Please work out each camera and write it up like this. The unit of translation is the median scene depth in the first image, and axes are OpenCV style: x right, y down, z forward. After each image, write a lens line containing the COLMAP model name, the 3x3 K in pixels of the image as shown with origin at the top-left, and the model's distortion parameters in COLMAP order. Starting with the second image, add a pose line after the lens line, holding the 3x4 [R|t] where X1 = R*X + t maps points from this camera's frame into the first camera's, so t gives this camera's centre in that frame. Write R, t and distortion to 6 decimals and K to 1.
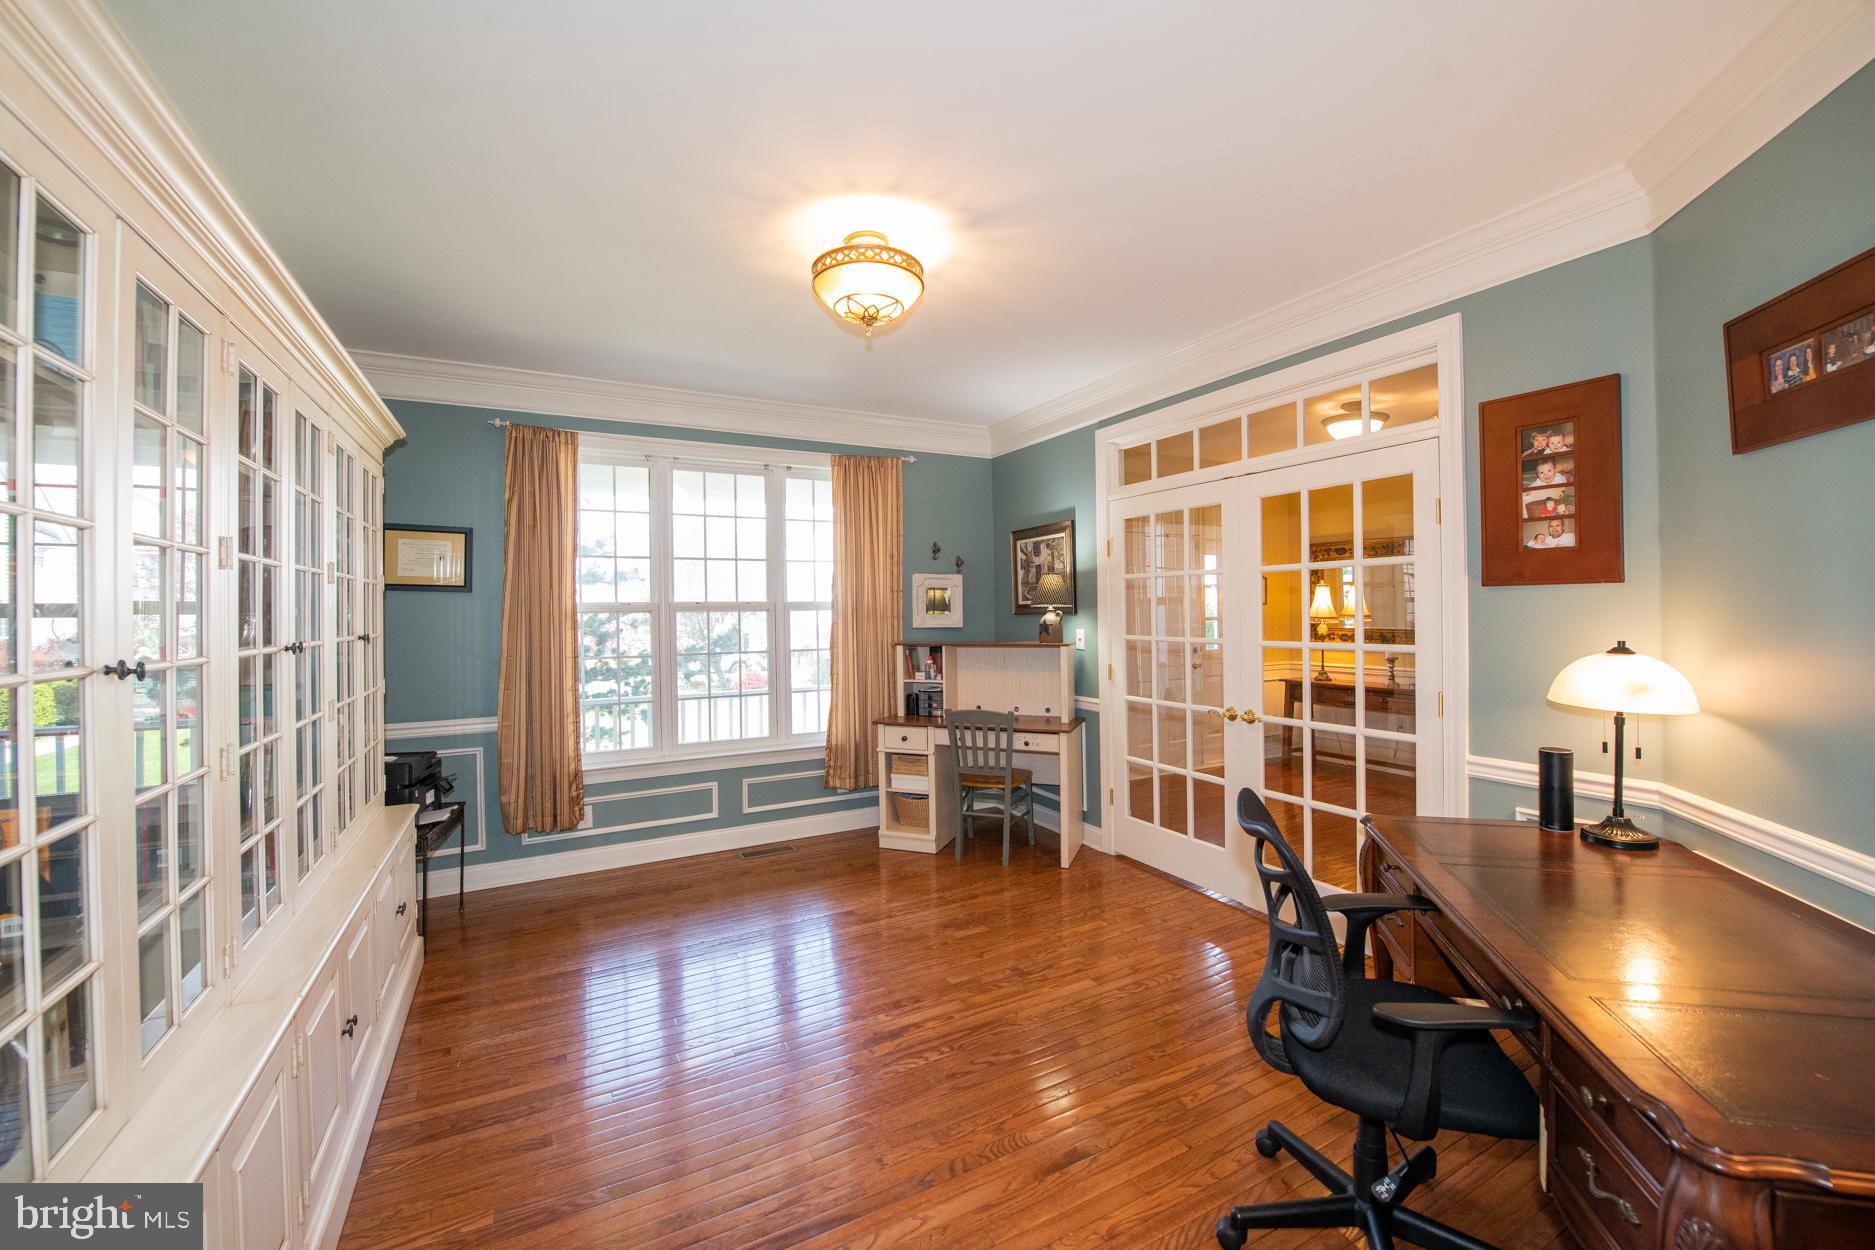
lens RADIAL K [[749.8, 0, 941.9], [0, 749.8, 615.8], [0, 0, 1]] dist [-0.020766, -0.002114]
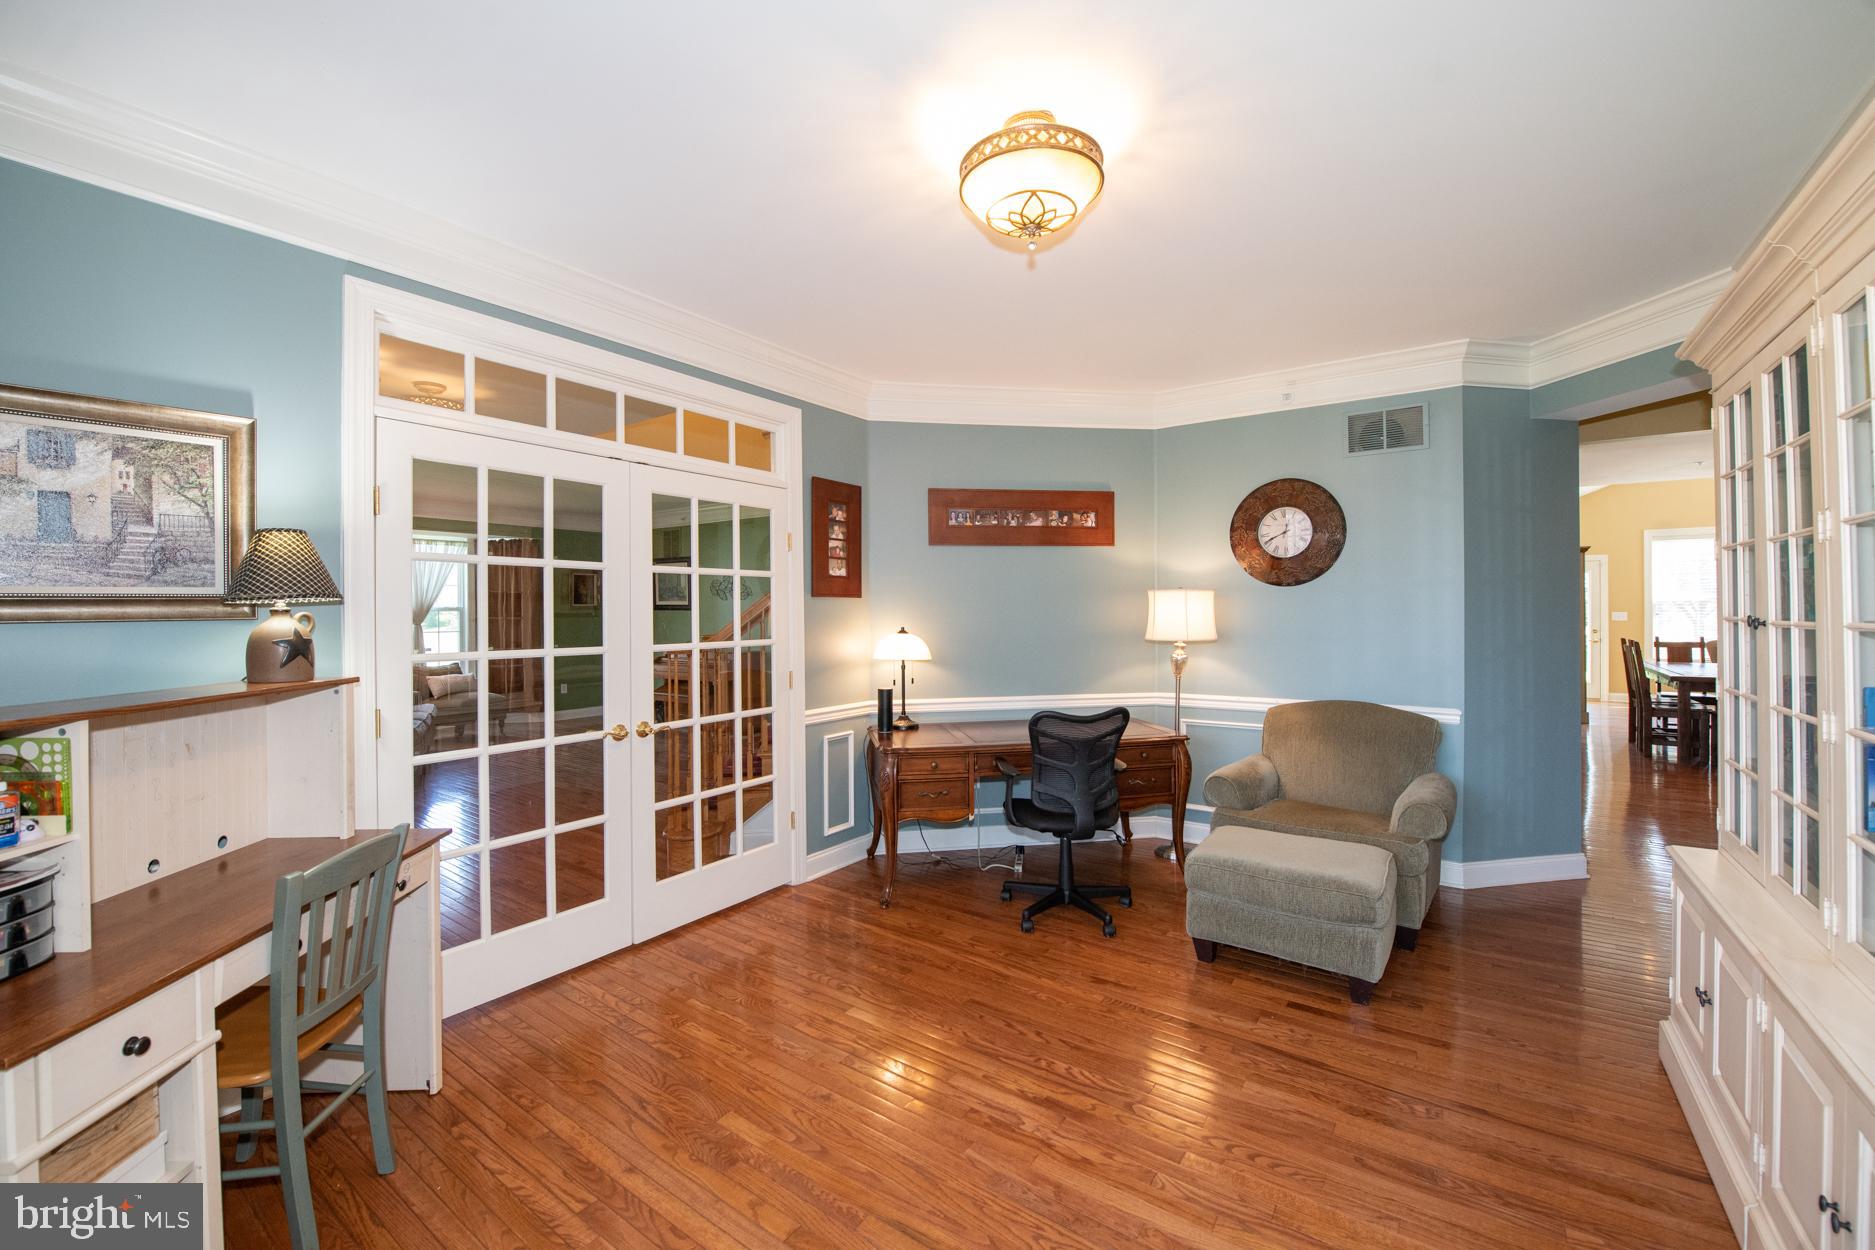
lens RADIAL K [[749.8, 0, 934.5], [0, 749.8, 607.3], [0, 0, 1]] dist [-0.020766, -0.002114]
pose [[-0.443138, 0.015930, 0.896312, -0.745113], [0.013756, 0.999845, -0.010969, 0.001831], [-0.896348, 0.007469, -0.443289, 1.434940]]
